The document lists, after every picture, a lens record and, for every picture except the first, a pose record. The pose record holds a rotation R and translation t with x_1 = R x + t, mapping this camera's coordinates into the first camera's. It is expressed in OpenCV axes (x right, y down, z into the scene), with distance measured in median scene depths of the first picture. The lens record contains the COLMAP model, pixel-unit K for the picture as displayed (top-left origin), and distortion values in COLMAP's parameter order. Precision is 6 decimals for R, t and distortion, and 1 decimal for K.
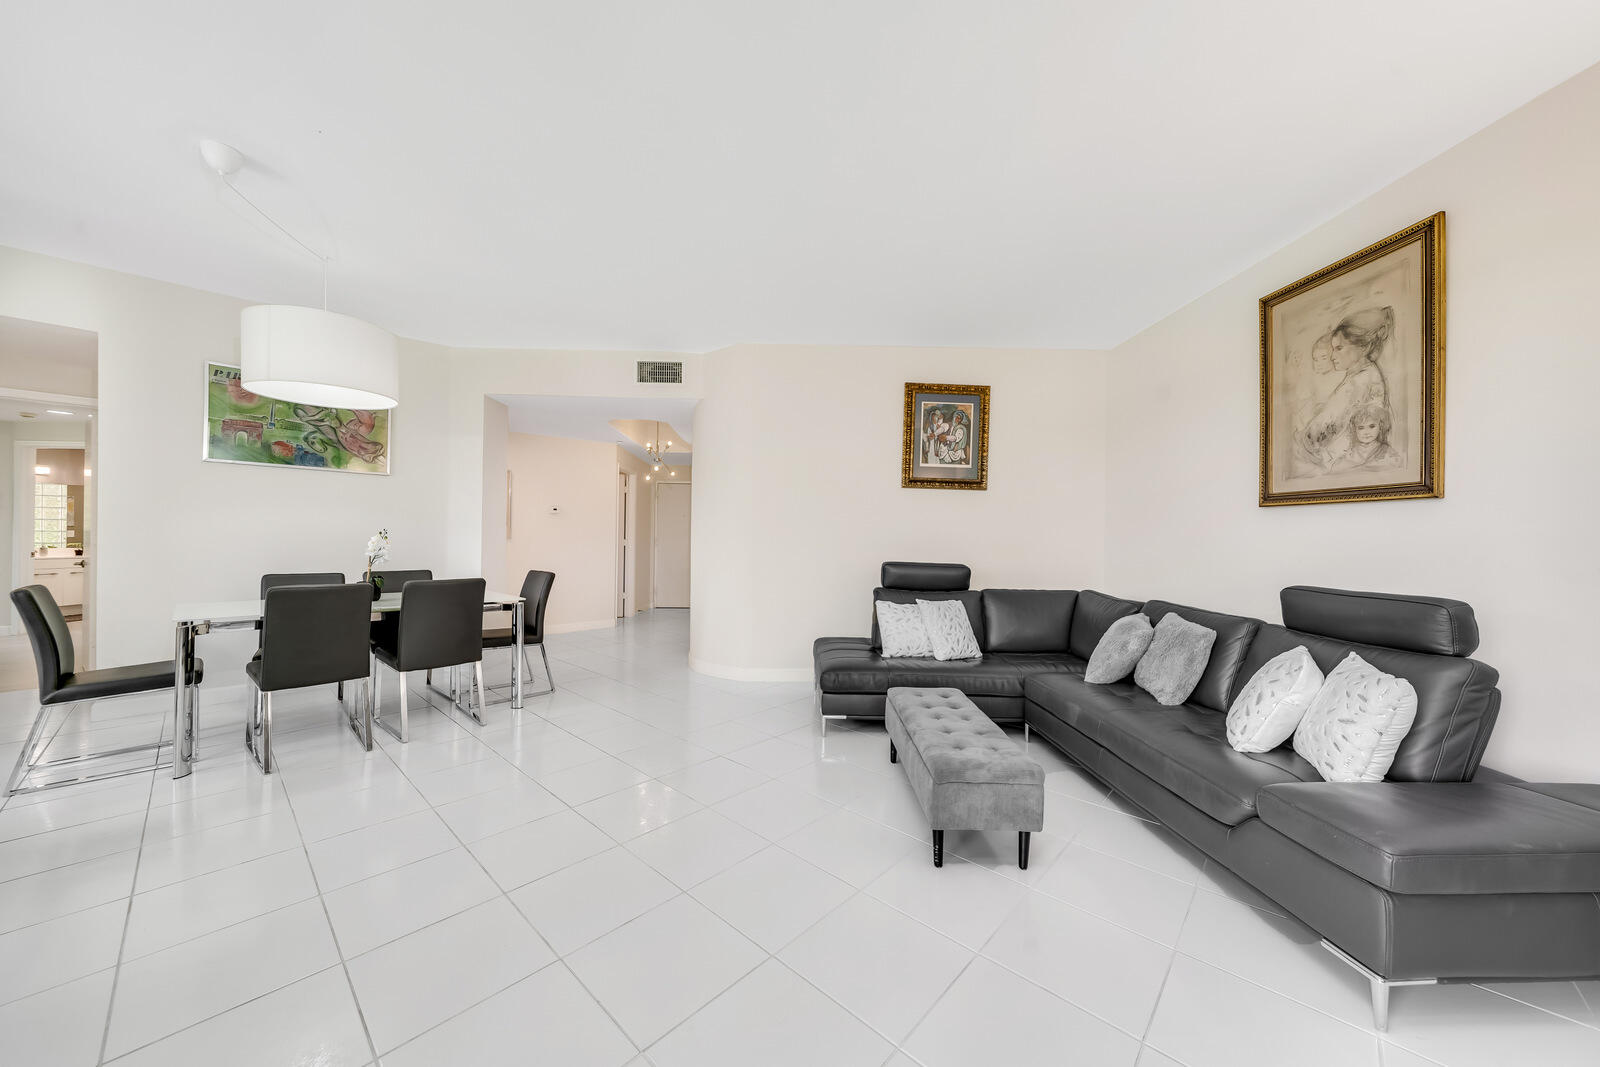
lens RADIAL K [[561.8, 0, 801.5], [0, 561.8, 533.9], [0, 0, 1]] dist [-0.008732, 0.000309]
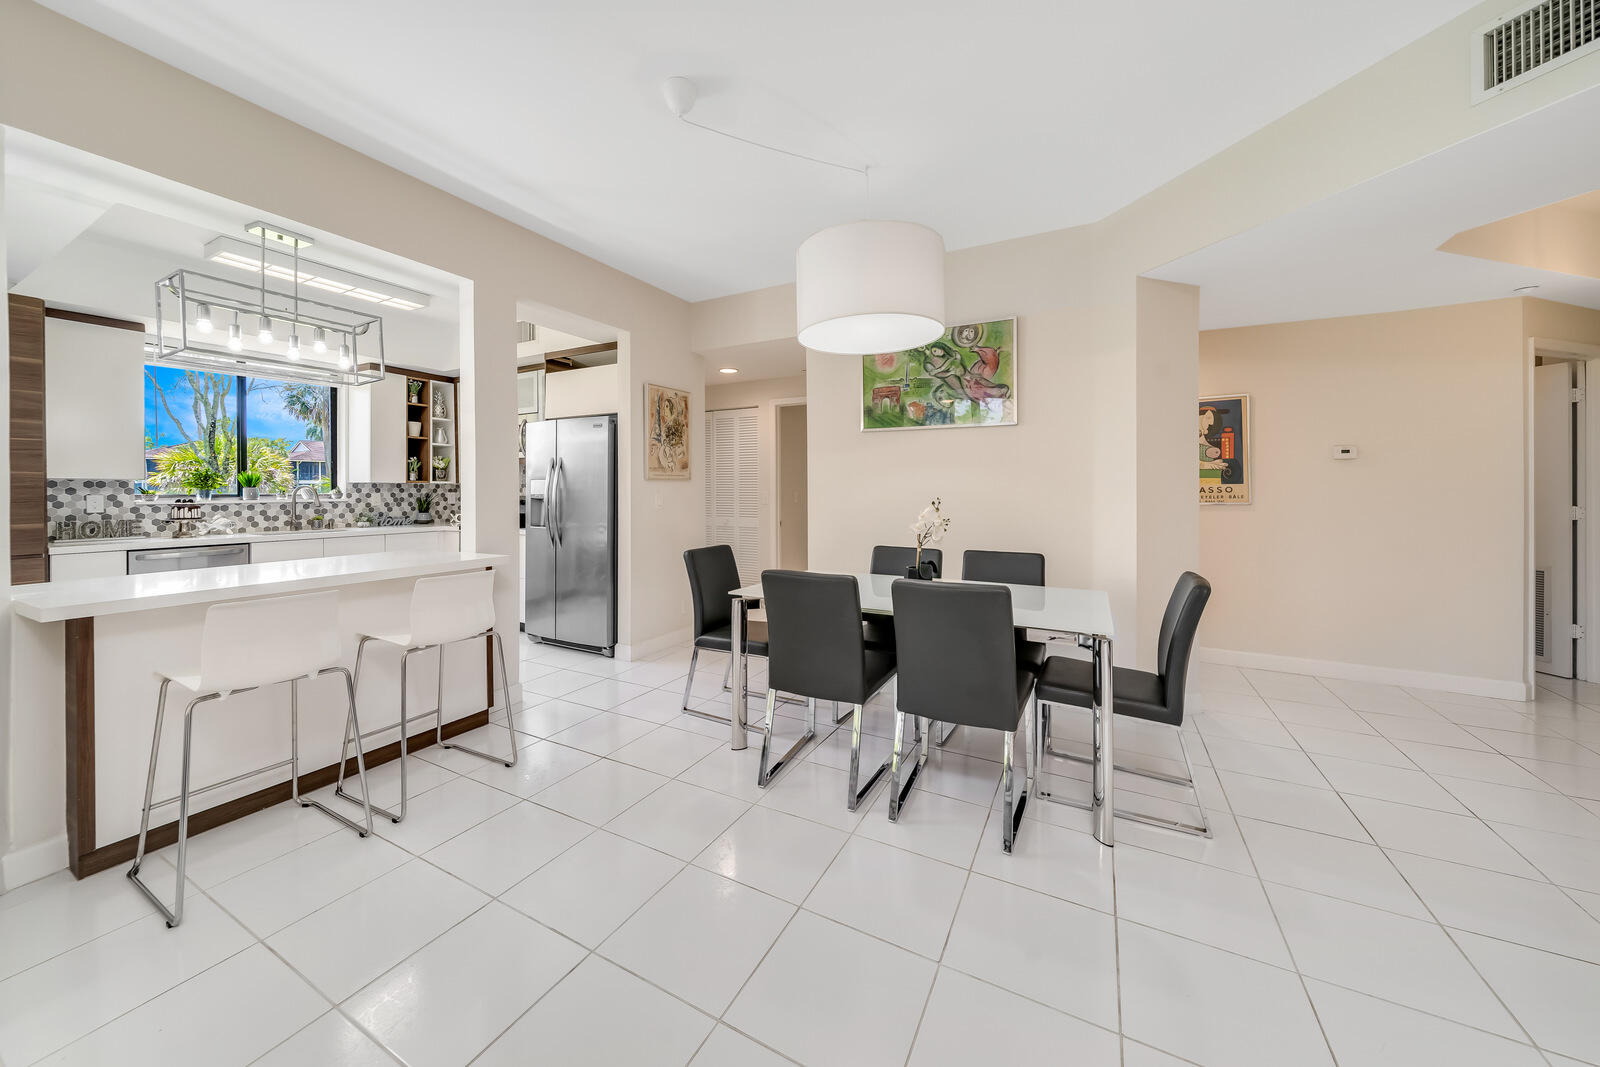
lens RADIAL K [[561.8, 0, 803.0], [0, 561.8, 493.1], [0, 0, 1]] dist [-0.008732, 0.000309]
pose [[0.241489, -0.004715, -0.970392, -0.080121], [0.011449, 0.999932, -0.002009, -0.016017], [0.970336, -0.010624, 0.241527, 0.698016]]
